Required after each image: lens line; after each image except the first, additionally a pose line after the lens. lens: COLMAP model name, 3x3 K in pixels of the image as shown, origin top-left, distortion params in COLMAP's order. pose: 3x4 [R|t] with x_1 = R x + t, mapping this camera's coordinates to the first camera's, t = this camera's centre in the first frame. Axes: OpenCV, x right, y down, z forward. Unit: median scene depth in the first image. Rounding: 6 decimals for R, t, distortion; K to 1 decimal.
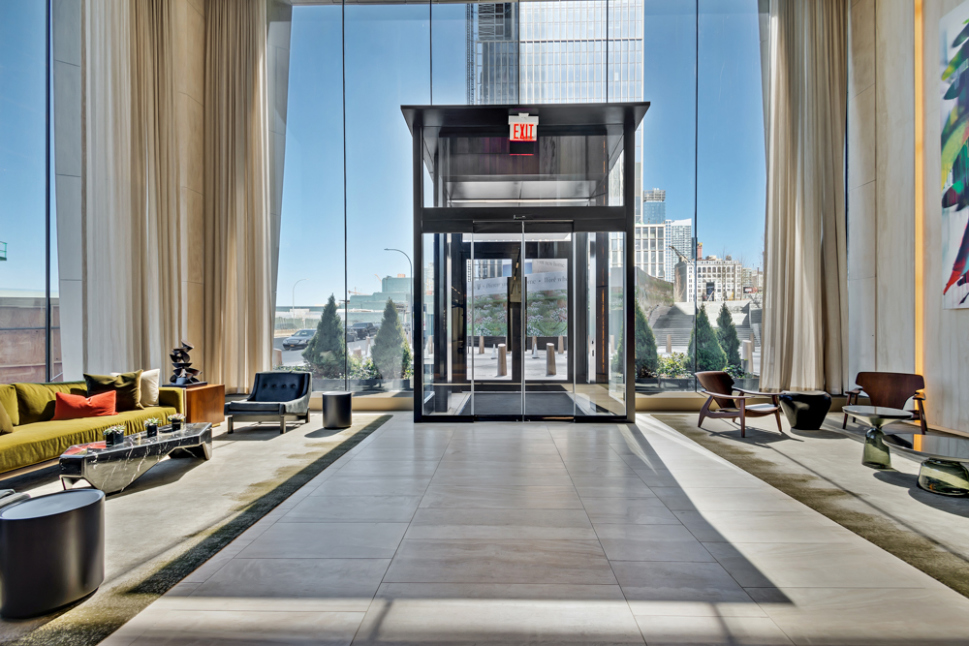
lens RADIAL K [[425.5, 0, 489.5], [0, 425.5, 332.9], [0, 0, 1]] dist [0.004580, -0.003827]
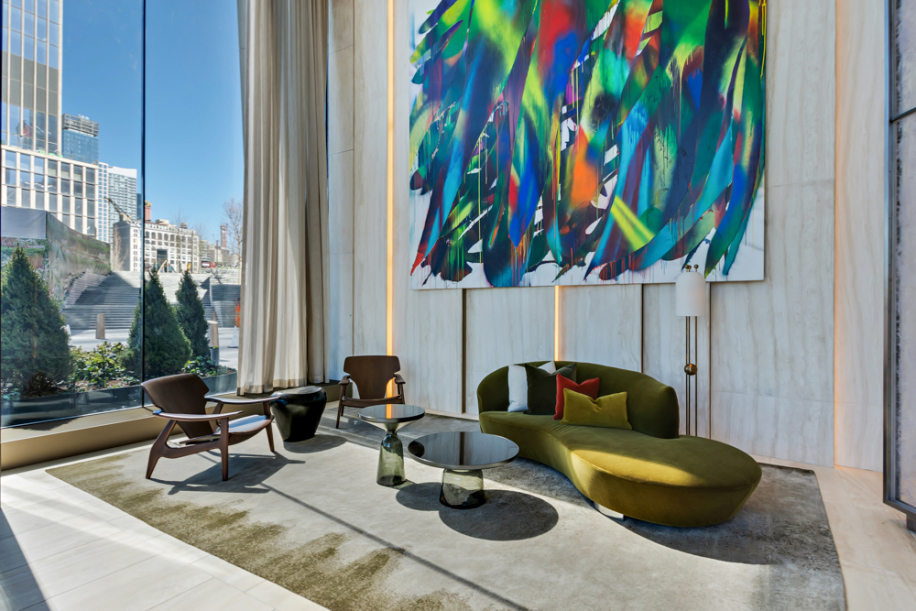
lens RADIAL K [[474.0, 0, 467.0], [0, 474.0, 311.5], [0, 0, 1]] dist [0.016920, -0.003268]
pose [[0.499531, 0.002208, 0.866293, 0.152754], [-0.003194, 0.999995, -0.000707, -0.002954], [-0.866290, -0.002414, 0.499535, 0.316144]]
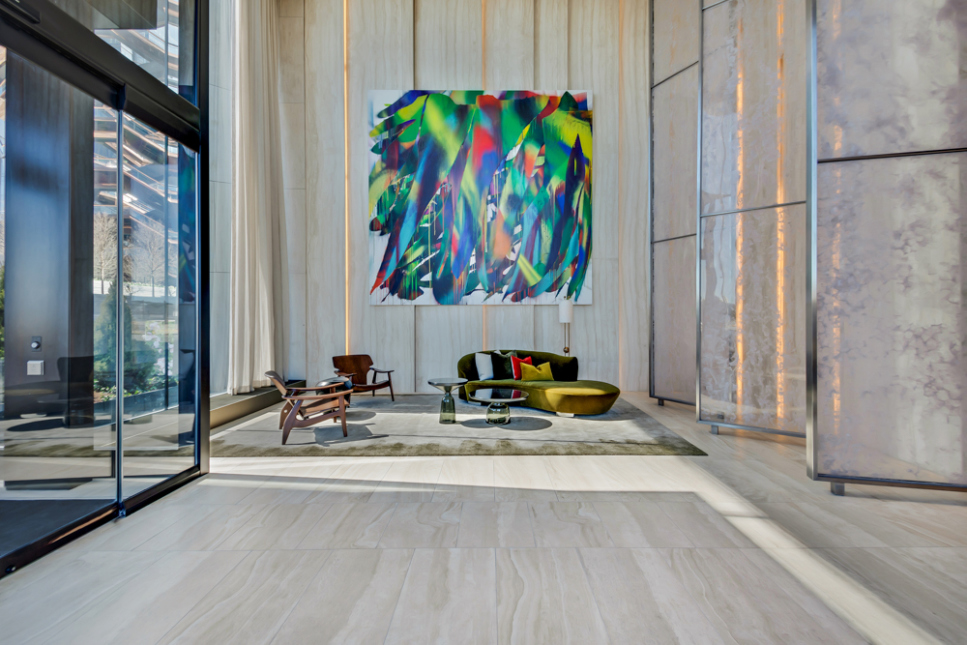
lens RADIAL K [[424.6, 0, 491.5], [0, 424.6, 323.5], [0, 0, 1]] dist [0.004580, -0.003827]
pose [[-0.041461, -0.007743, 0.999110, -0.310892], [0.004212, 0.999960, 0.007925, -0.005583], [-0.999131, 0.004537, -0.041426, 0.666470]]
